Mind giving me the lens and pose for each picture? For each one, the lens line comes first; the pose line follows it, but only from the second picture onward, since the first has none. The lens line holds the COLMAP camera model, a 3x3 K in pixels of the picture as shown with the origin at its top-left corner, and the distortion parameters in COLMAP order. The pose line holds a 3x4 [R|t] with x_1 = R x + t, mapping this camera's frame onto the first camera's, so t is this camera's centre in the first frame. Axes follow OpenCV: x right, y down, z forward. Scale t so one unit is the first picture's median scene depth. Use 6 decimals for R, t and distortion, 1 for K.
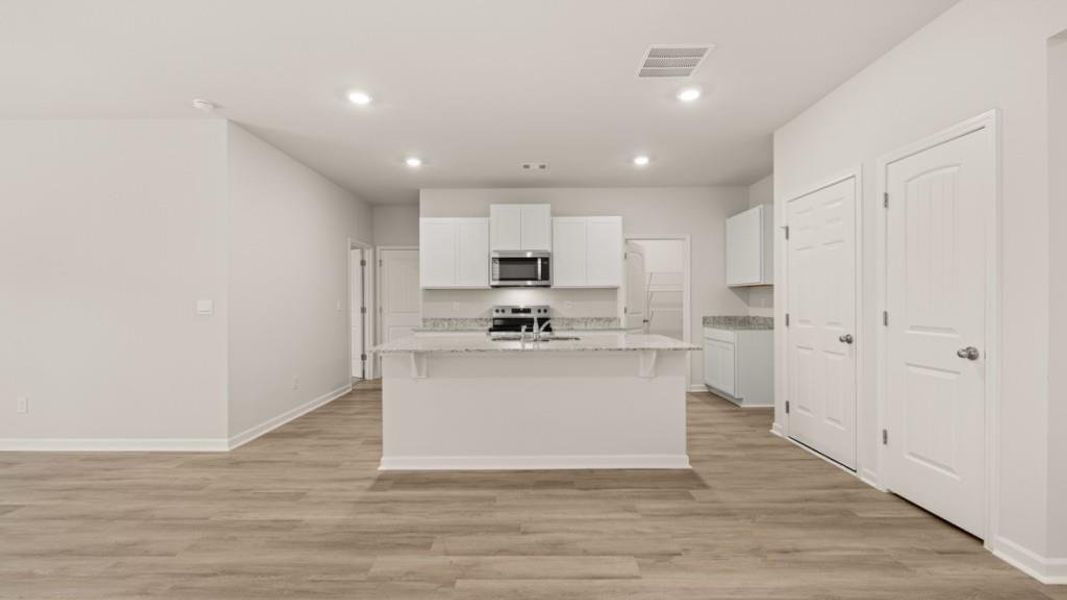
lens RADIAL K [[444.0, 0, 529.8], [0, 444.0, 302.0], [0, 0, 1]] dist [-0.000199, -0.000102]
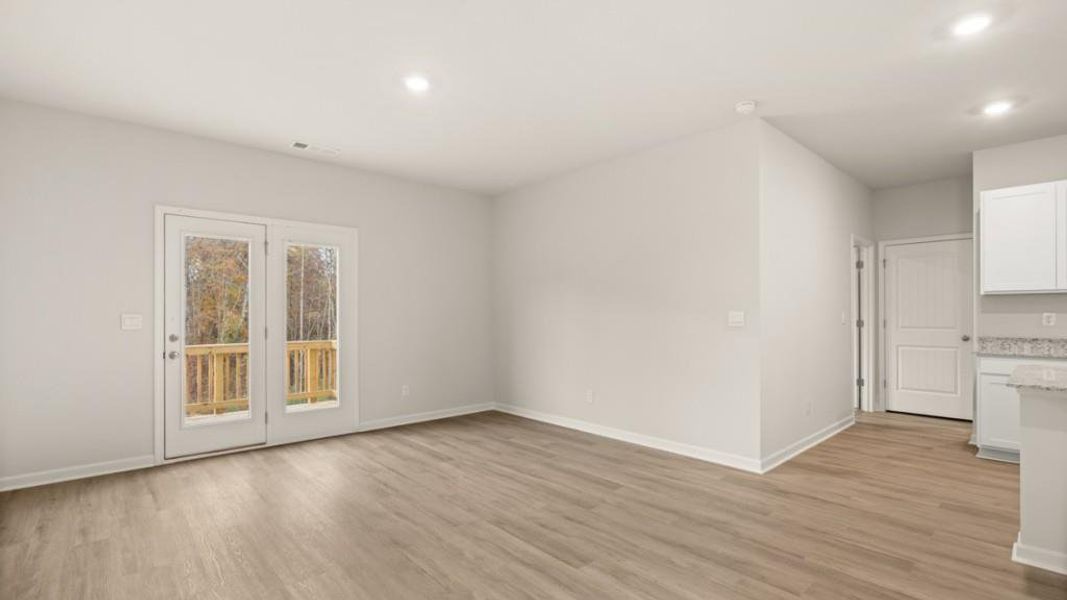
lens RADIAL K [[480.8, 0, 537.1], [0, 480.8, 314.6], [0, 0, 1]] dist [0.000022, 0.000085]
pose [[0.680468, 0.002205, -0.732775, -0.246044], [-0.000954, 0.999997, 0.002123, 0.001236], [0.732777, -0.000745, 0.680468, -0.025274]]
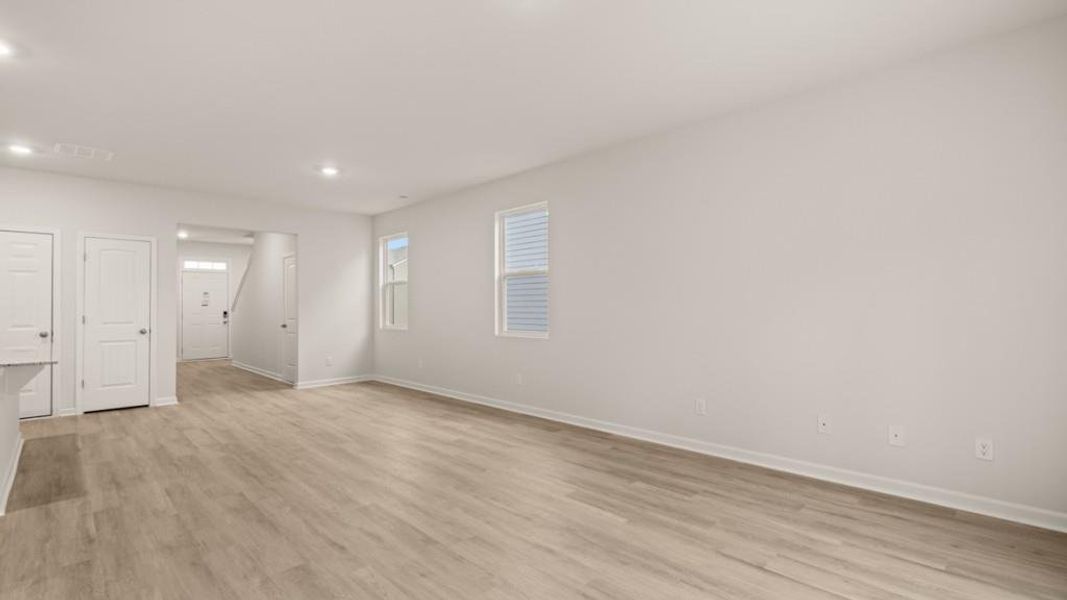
lens RADIAL K [[475.9, 0, 533.5], [0, 475.9, 300.0], [0, 0, 1]] dist [-0.003409, -0.000470]
pose [[-0.711546, 0.019830, 0.702360, -1.361400], [0.011233, 0.999795, -0.016847, 0.006837], [-0.702550, -0.004097, -0.711622, 0.773041]]
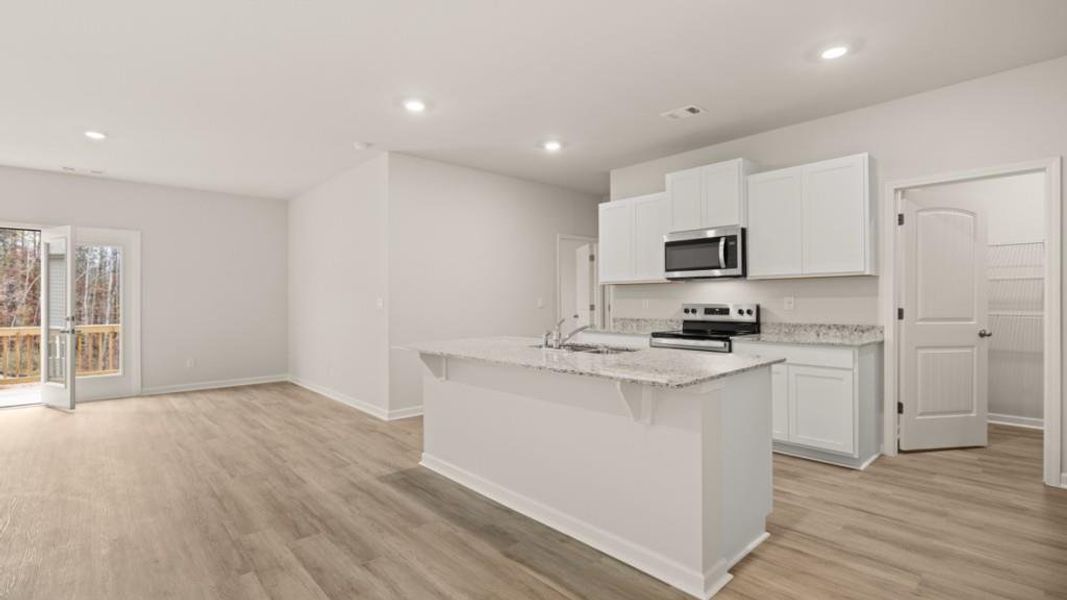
lens RADIAL K [[485.5, 0, 533.5], [0, 485.5, 300.0], [0, 0, 1]] dist [-0.007712, 0.000139]
pose [[0.681779, 0.000922, -0.731558, 0.542148], [0.001193, 0.999996, 0.002373, -0.001469], [0.731557, -0.002491, 0.681775, 0.356113]]
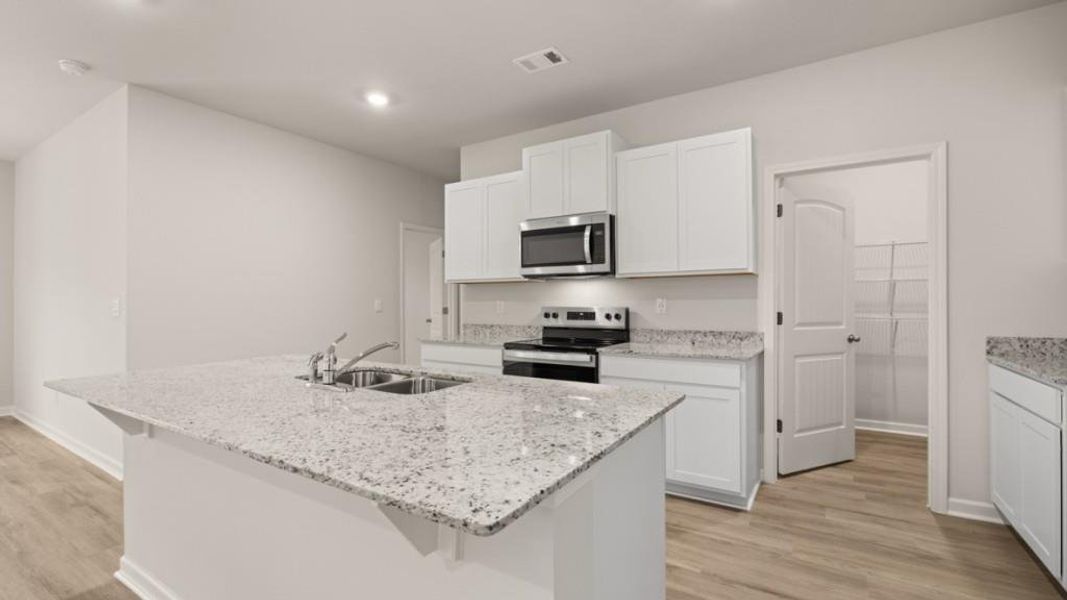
lens RADIAL K [[466.8, 0, 533.5], [0, 466.8, 300.0], [0, 0, 1]] dist [-0.000509, 0.000025]
pose [[0.848026, -0.000685, -0.529954, 0.402646], [-0.000380, 0.999998, -0.001900, -0.001025], [0.529954, 0.001812, 0.848024, 0.632781]]
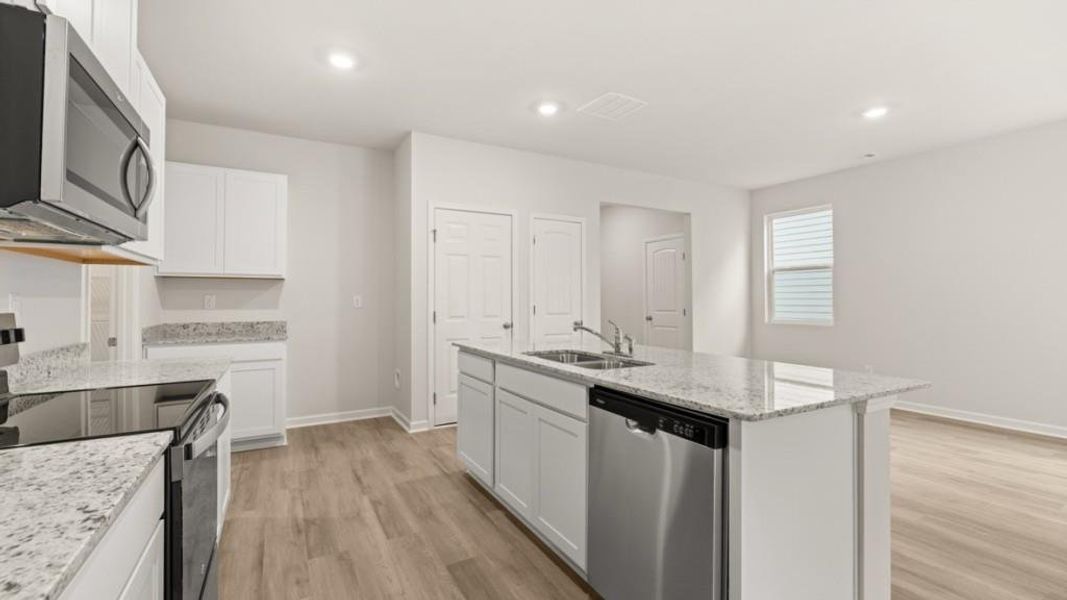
lens RADIAL K [[444.0, 0, 529.8], [0, 444.0, 302.0], [0, 0, 1]] dist [-0.000199, -0.000102]
pose [[-0.493621, 0.001798, 0.869675, -0.459659], [0.006204, 0.999980, 0.001454, 0.003939], [-0.869655, 0.006113, -0.493622, 1.306632]]
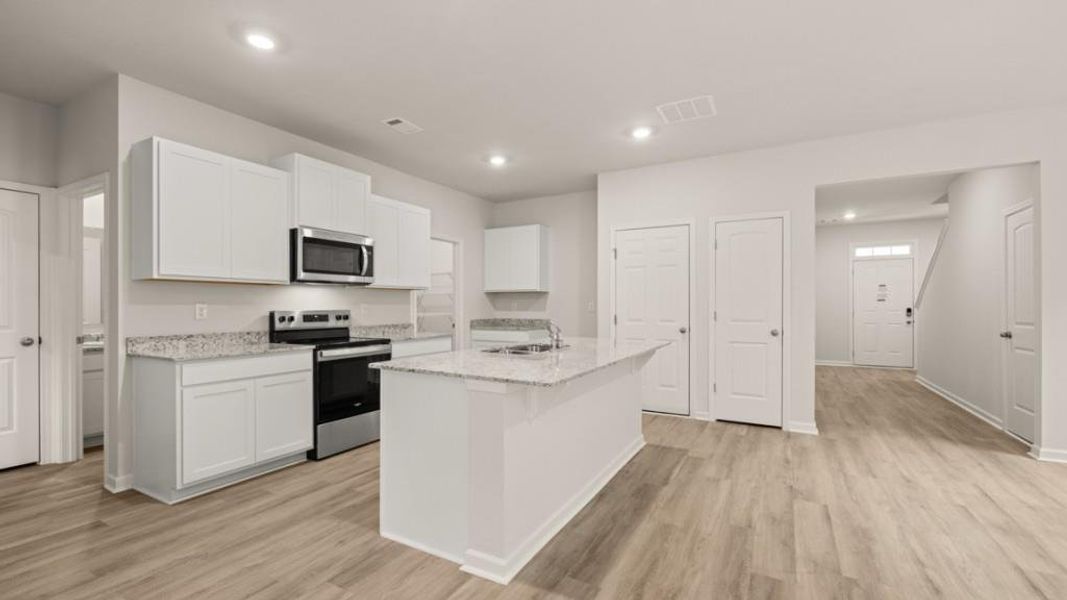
lens RADIAL K [[450.1, 0, 530.3], [0, 450.1, 305.3], [0, 0, 1]] dist [0.000037, 0.000104]
pose [[0.486252, 0.004966, 0.873804, -0.705784], [-0.000438, 0.999985, -0.005439, 0.005423], [-0.873818, 0.002262, 0.486247, 0.558734]]
